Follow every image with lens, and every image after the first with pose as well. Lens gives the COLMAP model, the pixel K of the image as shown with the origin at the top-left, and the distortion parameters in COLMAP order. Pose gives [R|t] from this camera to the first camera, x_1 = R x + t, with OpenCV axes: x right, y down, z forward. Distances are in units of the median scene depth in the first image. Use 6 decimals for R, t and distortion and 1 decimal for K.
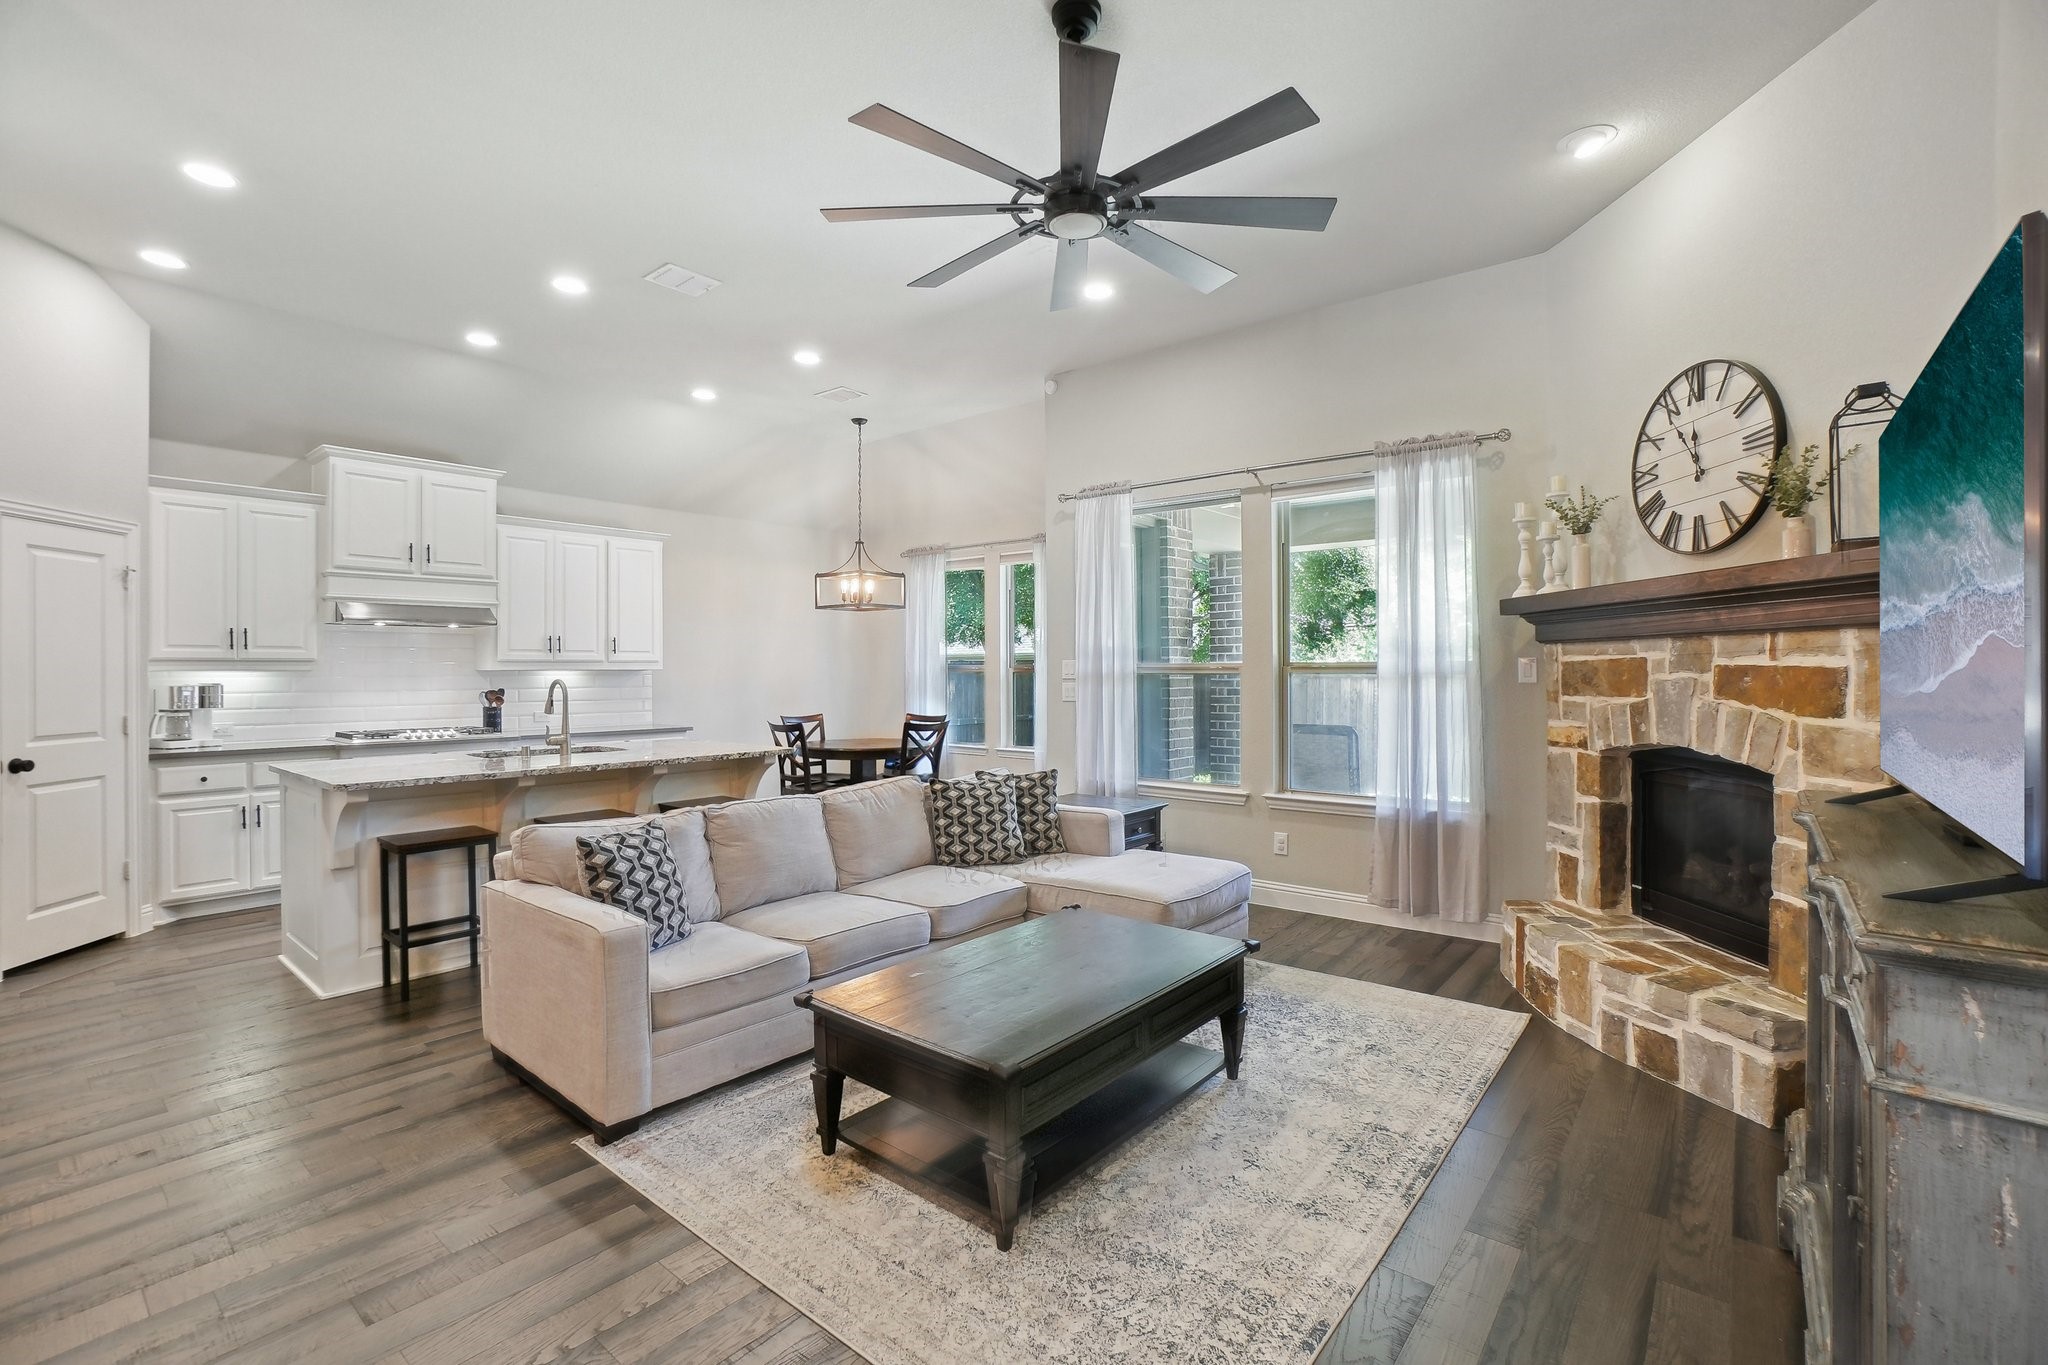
lens RADIAL K [[897.4, 0, 960.4], [0, 897.4, 673.3], [0, 0, 1]] dist [0.000347, 0.000511]
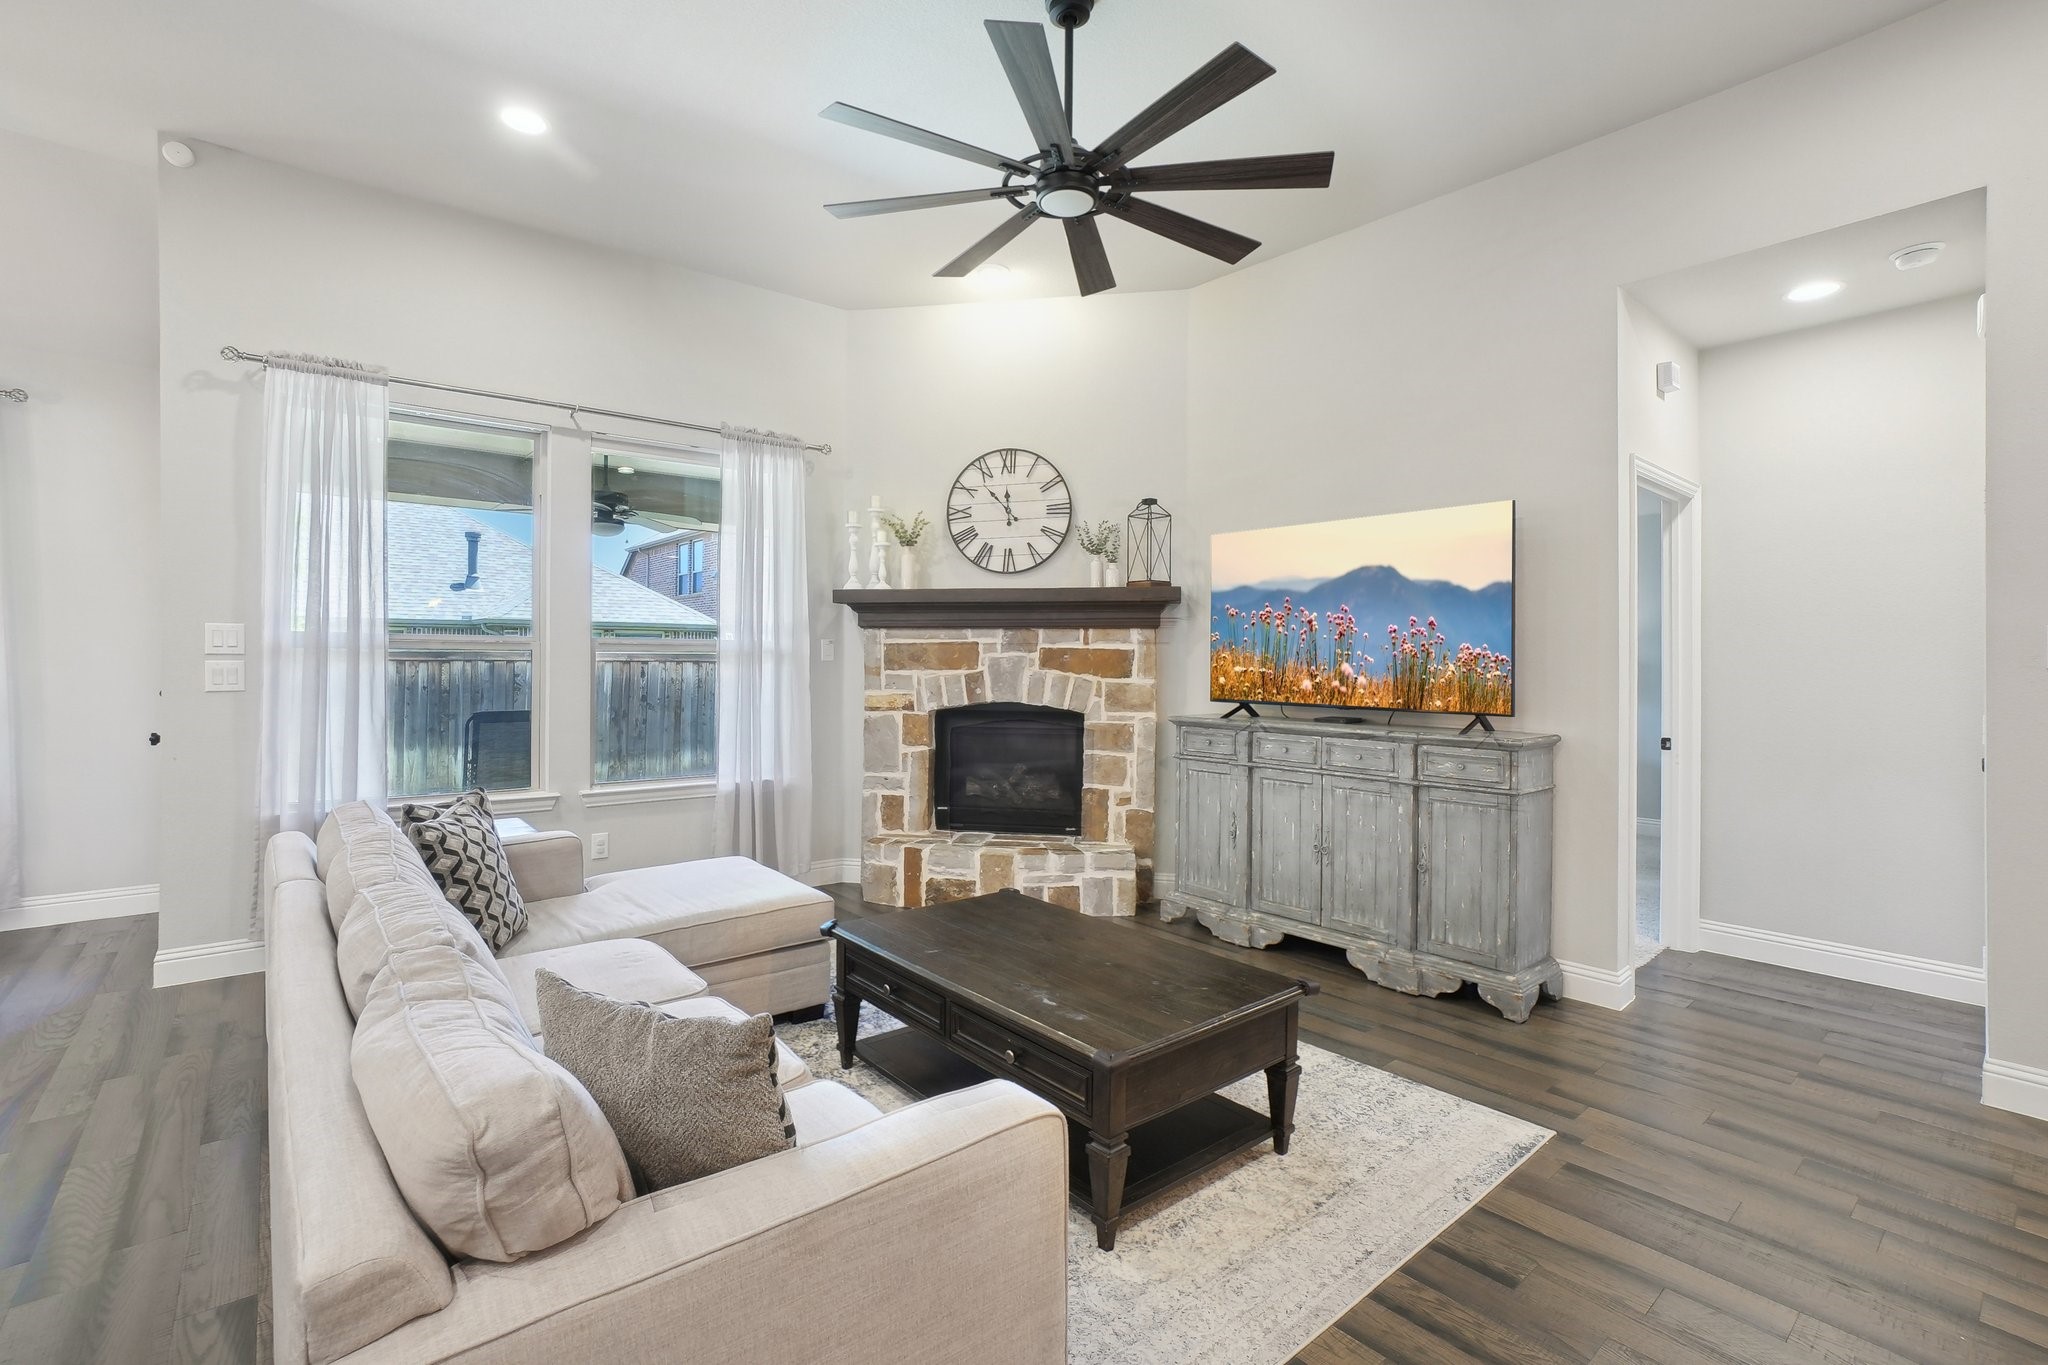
lens RADIAL K [[942.3, 0, 1017.6], [0, 942.3, 646.0], [0, 0, 1]] dist [-0.018676, 0.000325]
pose [[0.197027, 0.016907, 0.980252, -0.706196], [-0.004293, 0.999857, -0.016382, 0.013784], [-0.980389, -0.000980, 0.197071, 0.657798]]
